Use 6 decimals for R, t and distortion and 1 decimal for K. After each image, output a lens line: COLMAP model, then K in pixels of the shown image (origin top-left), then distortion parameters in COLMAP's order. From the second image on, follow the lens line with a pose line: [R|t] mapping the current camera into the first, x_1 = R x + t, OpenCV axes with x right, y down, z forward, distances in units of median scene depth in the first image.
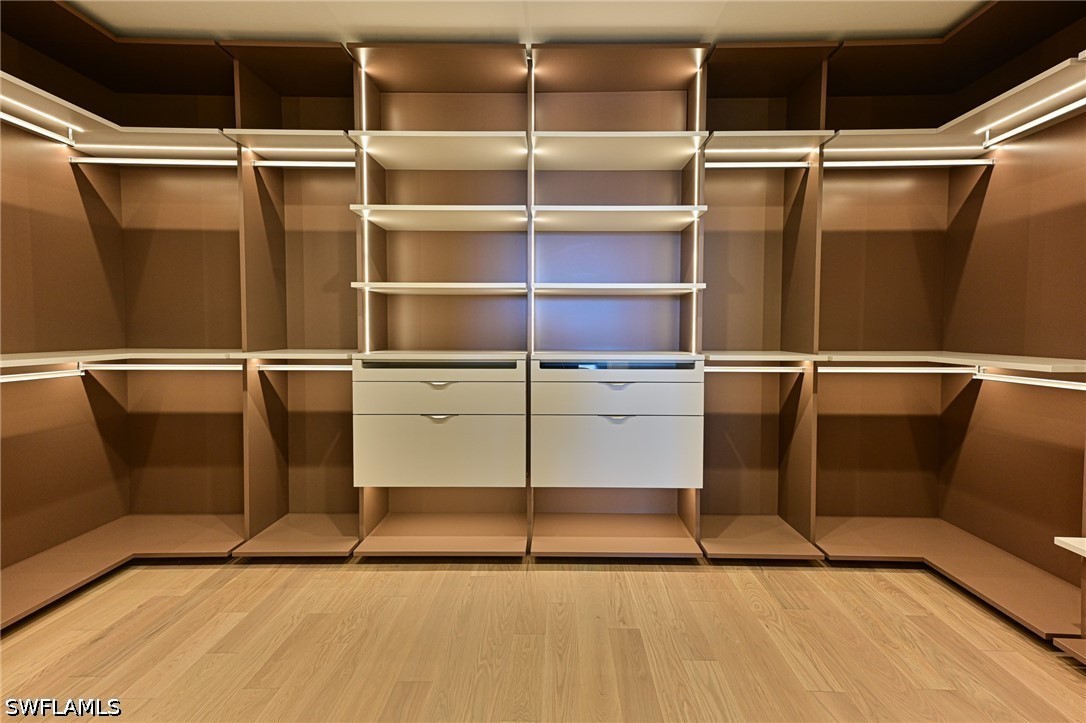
lens RADIAL K [[421.7, 0, 549.5], [0, 421.7, 355.1], [0, 0, 1]] dist [0.017777, 0.000513]
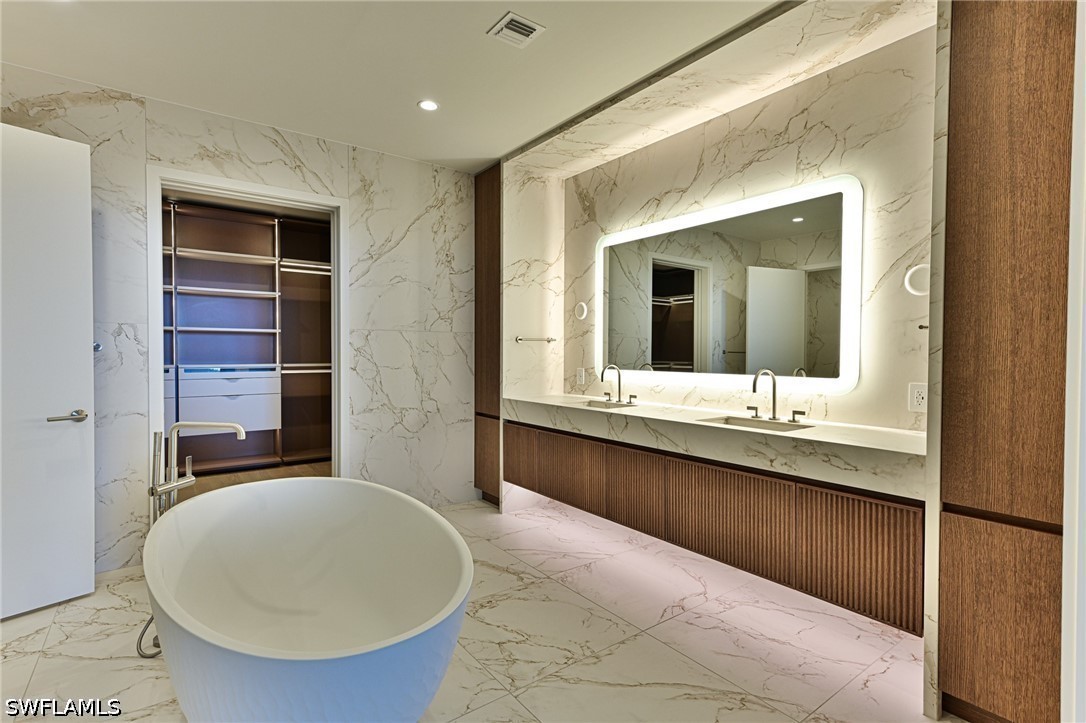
lens RADIAL K [[519.6, 0, 548.3], [0, 519.6, 360.6], [0, 0, 1]] dist [0.005342, 0.000613]
pose [[0.791696, -0.007322, 0.610872, -0.155353], [0.021310, 0.999651, -0.015636, 0.048714], [-0.610544, 0.025397, 0.791575, -1.806810]]
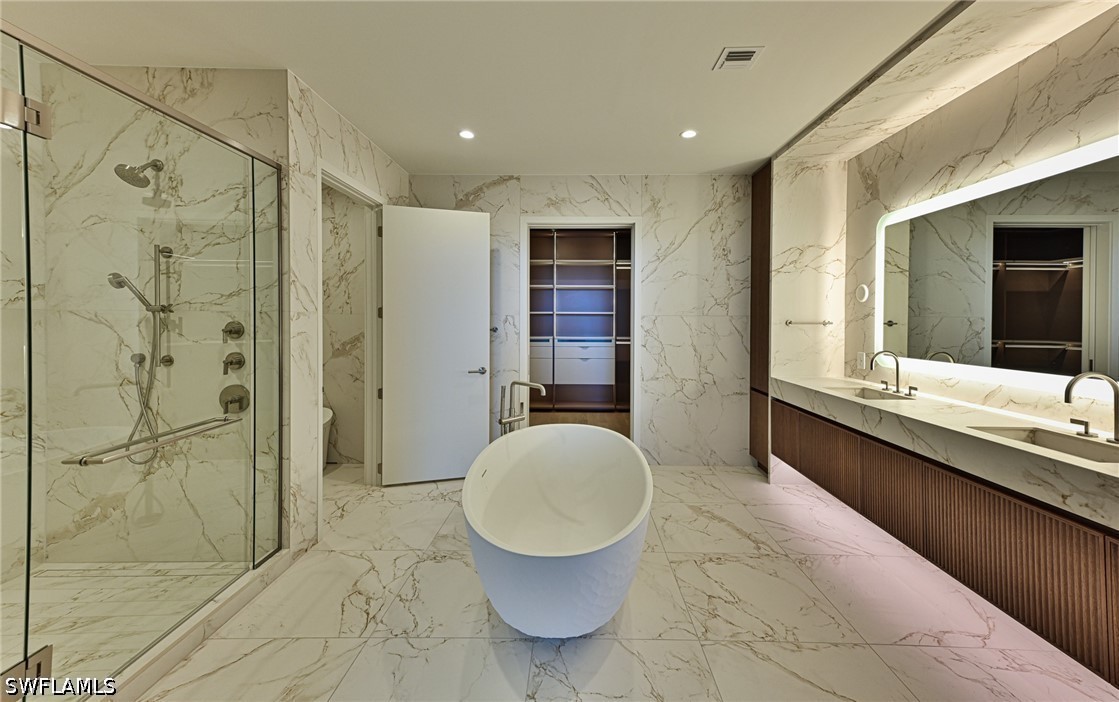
lens RADIAL K [[441.0, 0, 572.6], [0, 441.0, 323.4], [0, 0, 1]] dist [0.019616, 0.000380]
pose [[0.999981, 0.004831, 0.003697, 0.064407], [-0.004708, 0.999458, -0.032586, 0.003558], [-0.003852, 0.032568, 0.999462, -1.948655]]
